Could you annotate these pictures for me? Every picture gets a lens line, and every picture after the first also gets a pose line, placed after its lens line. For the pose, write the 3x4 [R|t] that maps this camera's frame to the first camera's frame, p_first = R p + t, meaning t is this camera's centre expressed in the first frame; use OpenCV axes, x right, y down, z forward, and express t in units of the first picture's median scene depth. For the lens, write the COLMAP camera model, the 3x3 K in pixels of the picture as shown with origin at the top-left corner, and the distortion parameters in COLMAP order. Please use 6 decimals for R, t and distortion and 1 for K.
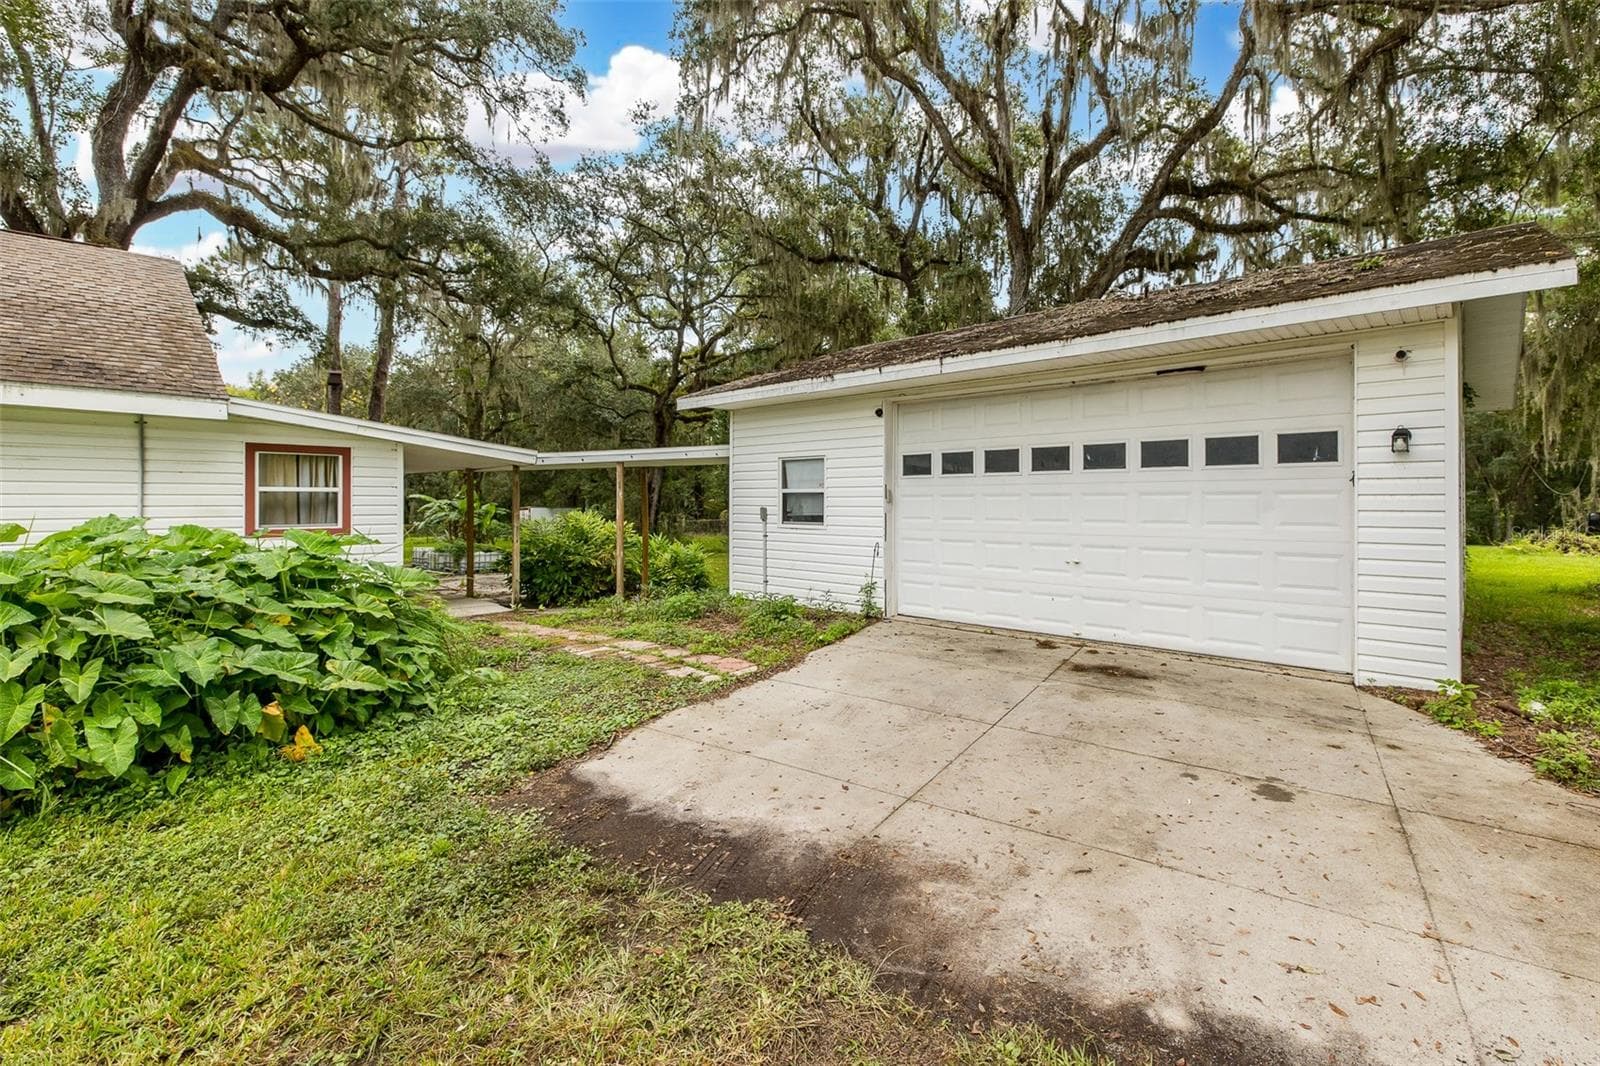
lens RADIAL K [[711.2, 0, 794.4], [0, 711.2, 504.2], [0, 0, 1]] dist [0.000078, -0.000869]
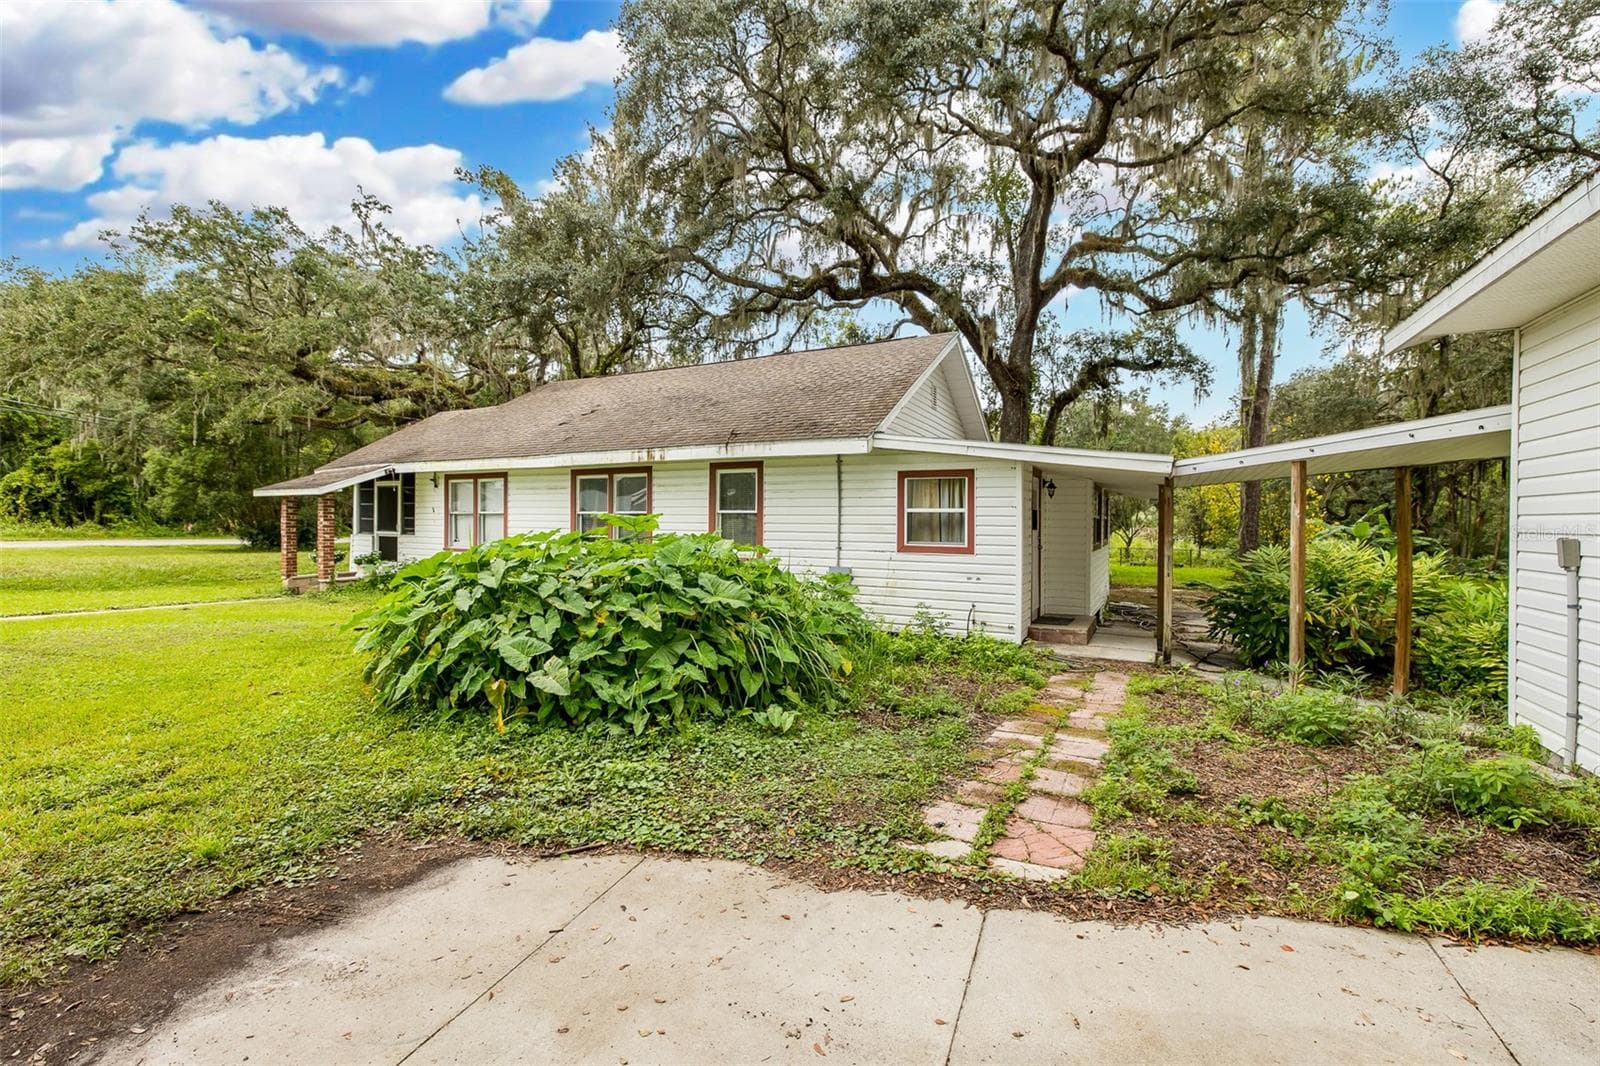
lens RADIAL K [[654.8, 0, 800.0], [0, 654.8, 533.0], [0, 0, 1]] dist [-0.001992, -0.000169]
pose [[0.306192, 0.019936, -0.951761, 0.203590], [-0.015790, 0.999750, 0.015861, 0.001542], [0.951839, 0.010172, 0.306430, 0.485538]]
